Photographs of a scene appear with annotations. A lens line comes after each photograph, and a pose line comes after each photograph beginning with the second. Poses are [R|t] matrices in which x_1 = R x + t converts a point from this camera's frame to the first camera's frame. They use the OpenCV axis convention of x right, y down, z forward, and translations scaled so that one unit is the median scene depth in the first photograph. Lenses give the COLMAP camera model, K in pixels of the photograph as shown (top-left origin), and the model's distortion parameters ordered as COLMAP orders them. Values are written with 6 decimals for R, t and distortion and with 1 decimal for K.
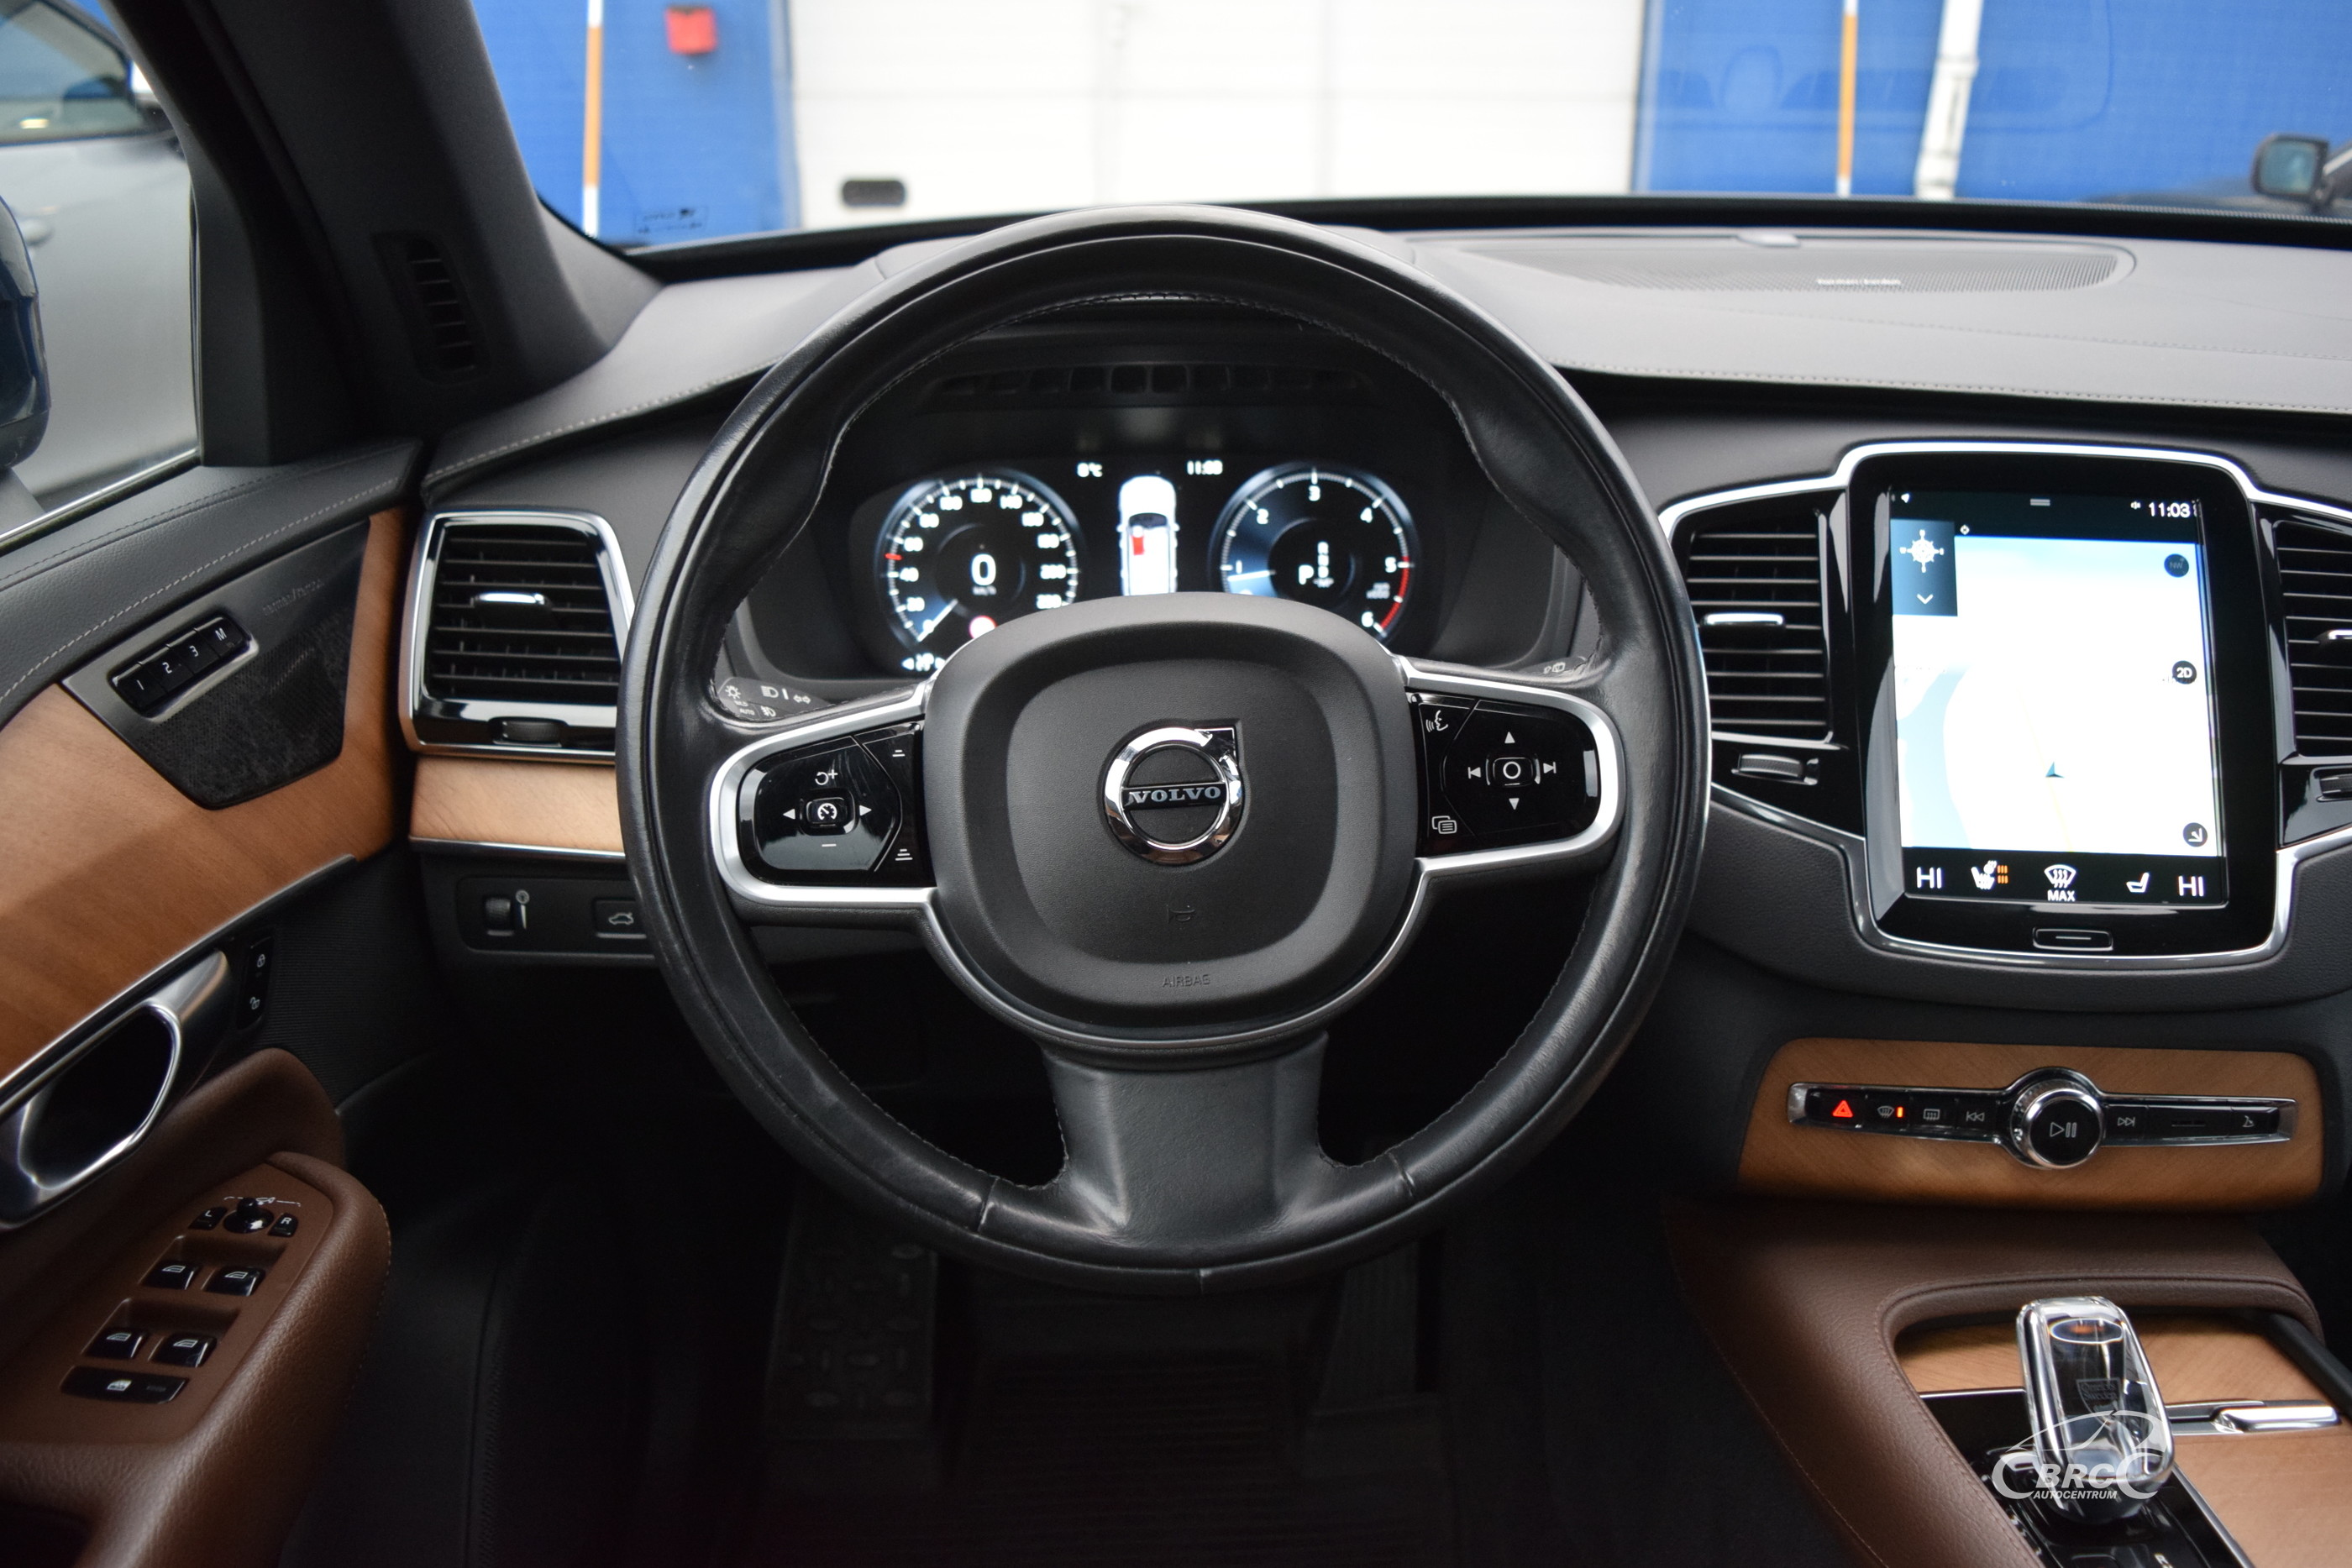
lens RADIAL K [[1822.8, 0, 1184.4], [0, 1822.8, 785.1], [0, 0, 1]] dist [-0.098582, 0.023445]
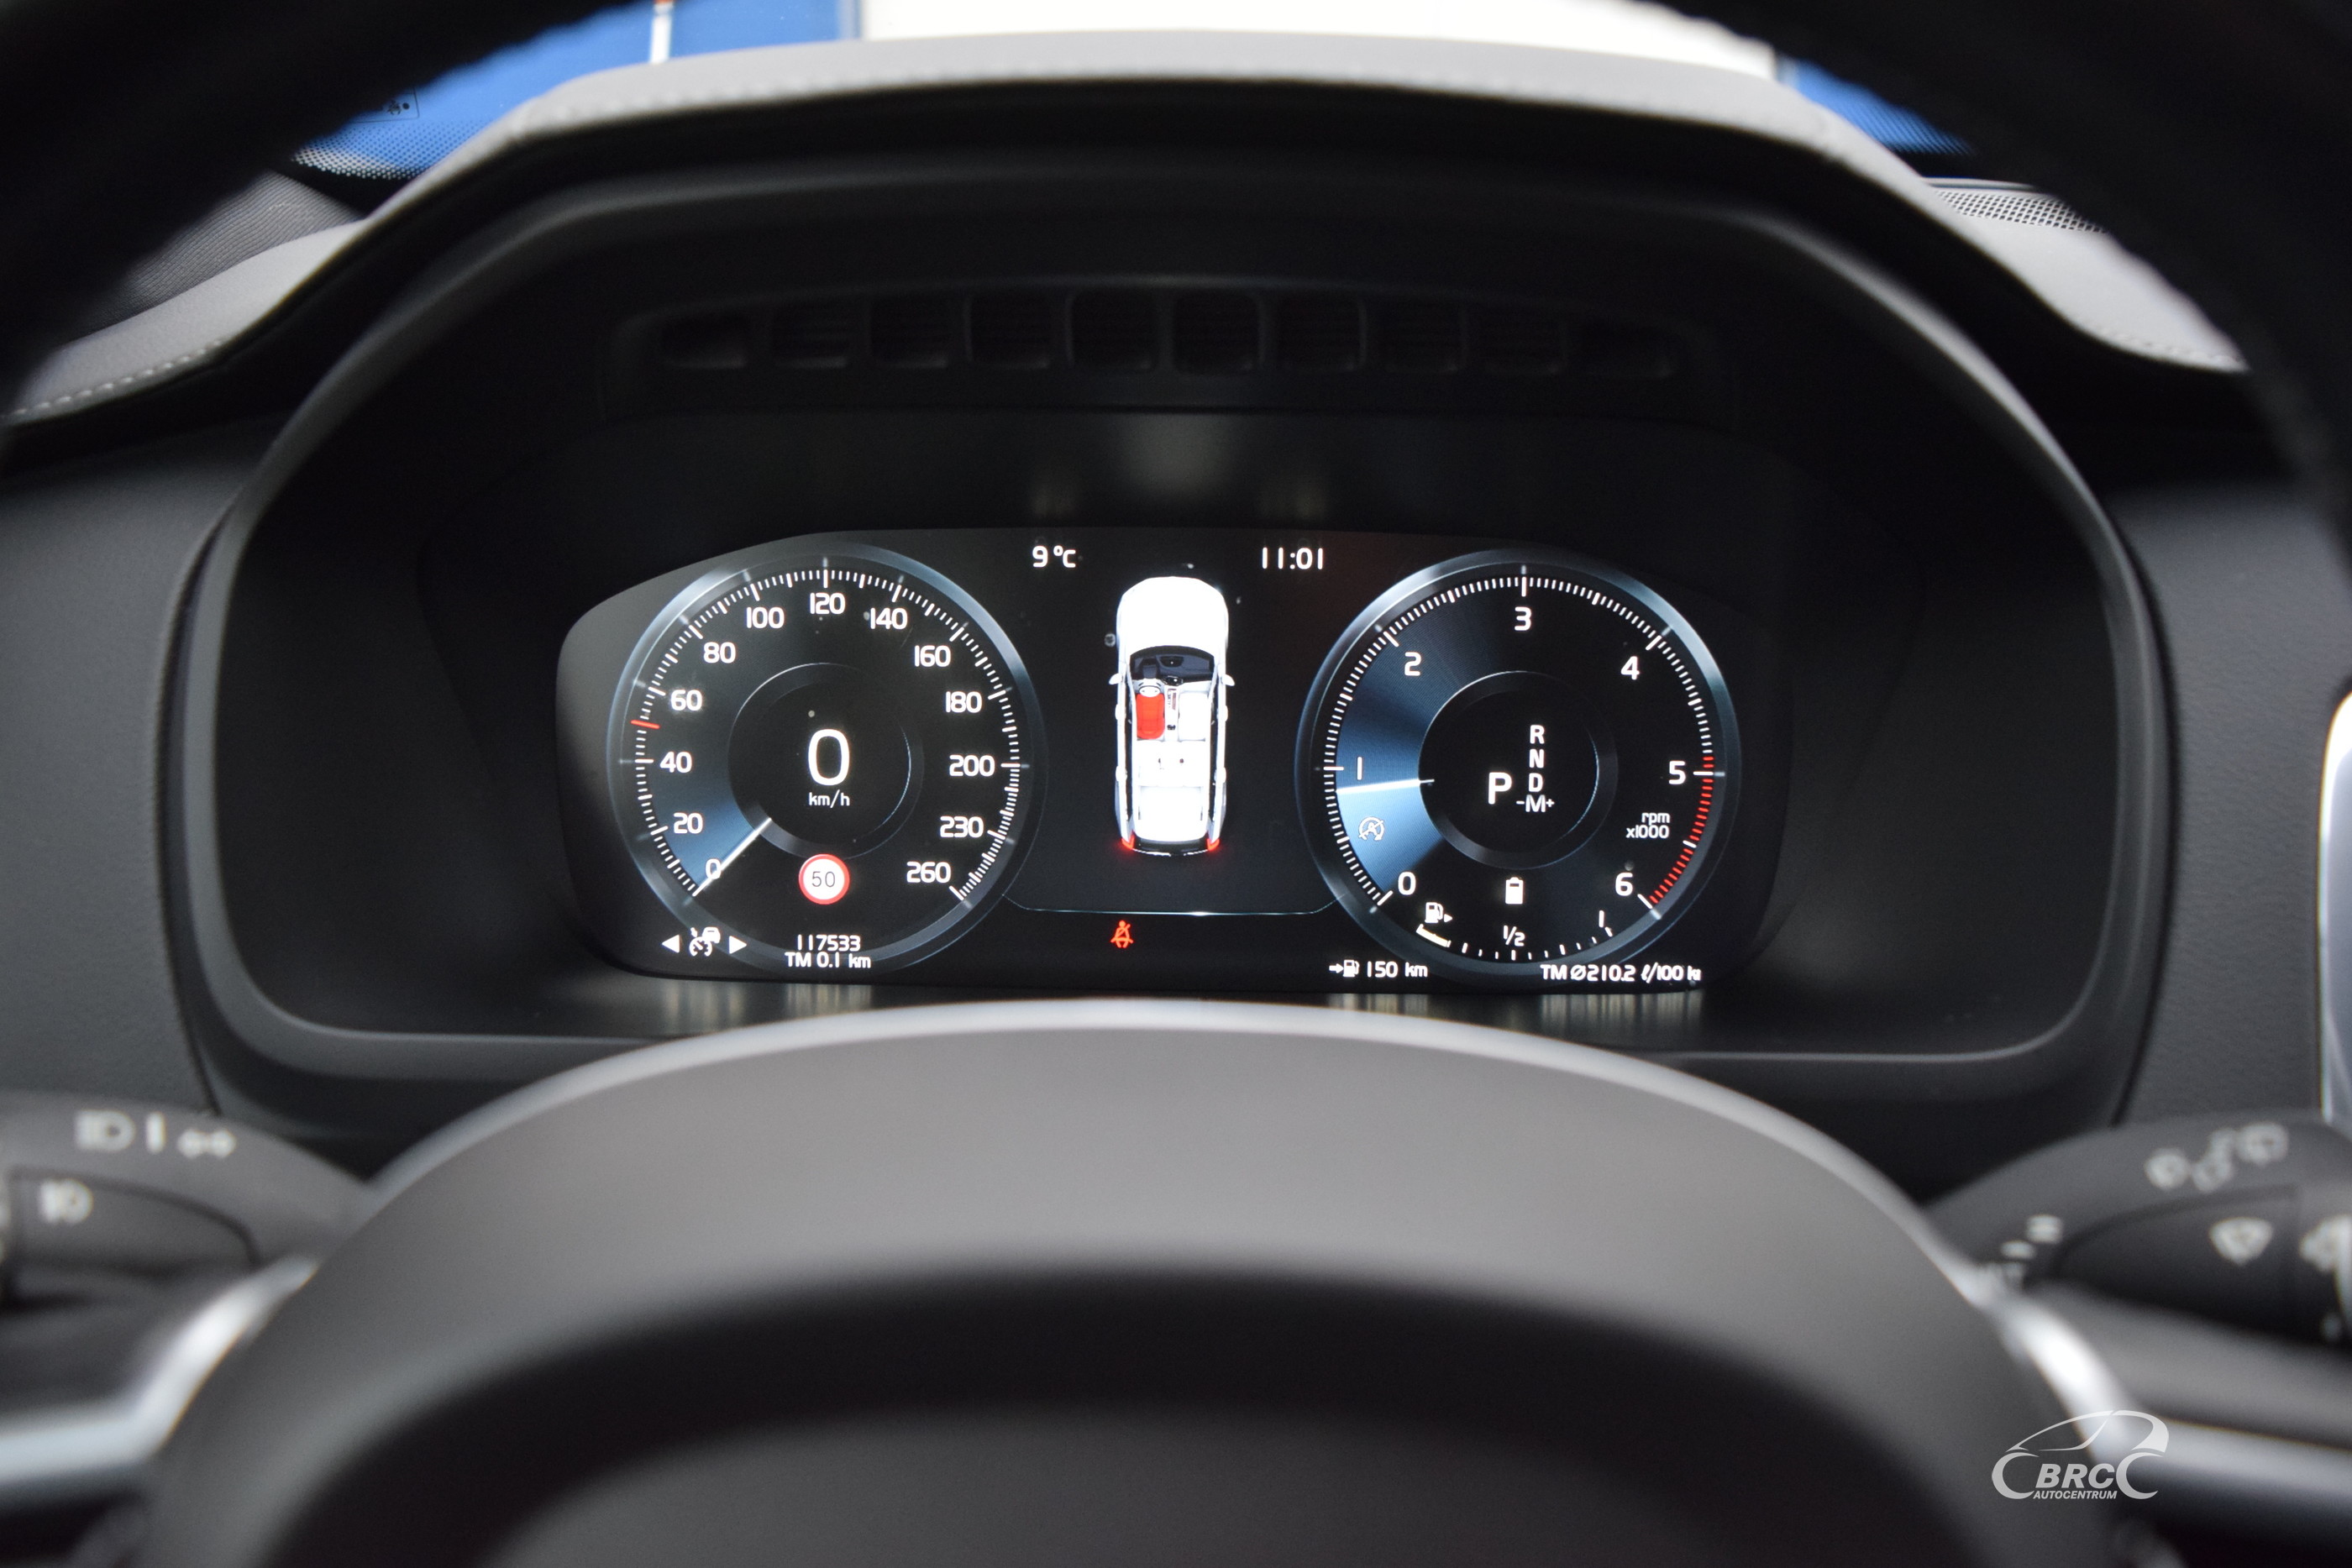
lens RADIAL K [[1822.8, 0, 1185.0], [0, 1822.8, 805.7], [0, 0, 1]] dist [-0.098582, 0.023445]
pose [[0.998740, 0.032147, -0.038543, 0.003415], [-0.033671, 0.998649, -0.039568, -0.101412], [0.037219, 0.040816, 0.998473, 0.591256]]
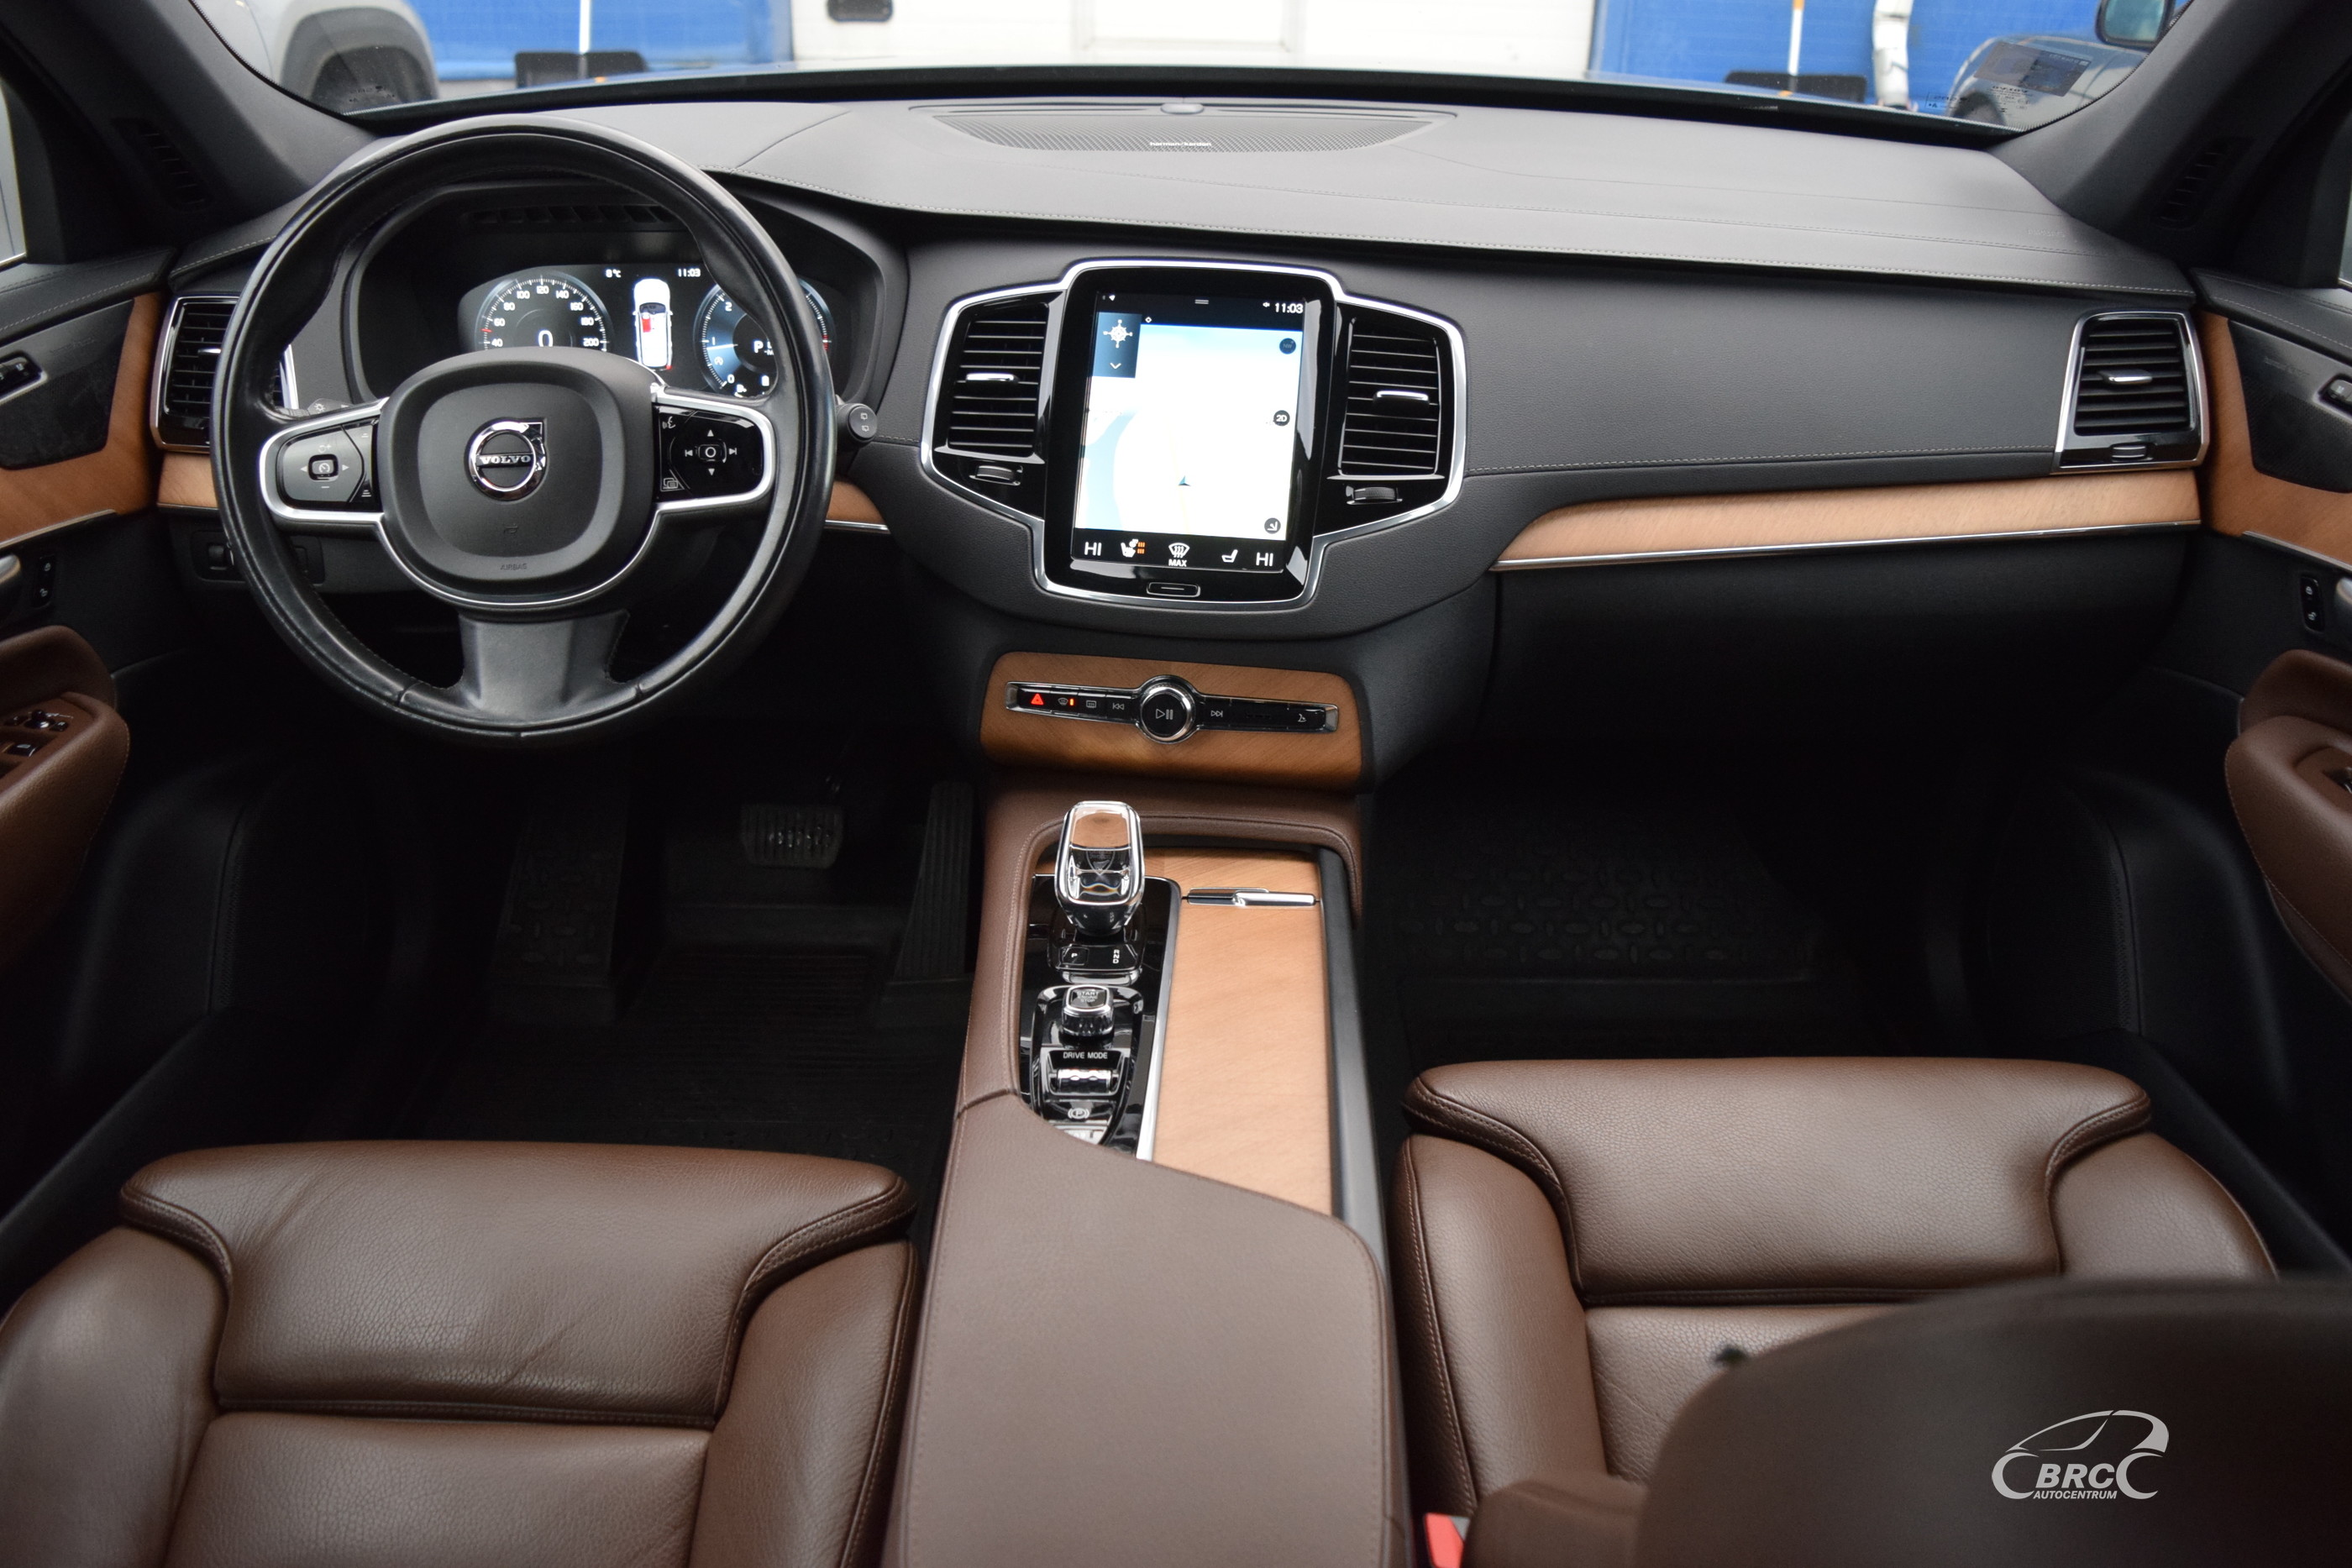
lens RADIAL K [[1822.8, 0, 1172.2], [0, 1822.8, 777.3], [0, 0, 1]] dist [-0.098582, 0.023445]
pose [[0.998771, 0.035704, -0.034364, 0.528811], [-0.032272, 0.994884, 0.095727, 0.092331], [0.037606, -0.094500, 0.994814, -0.543129]]
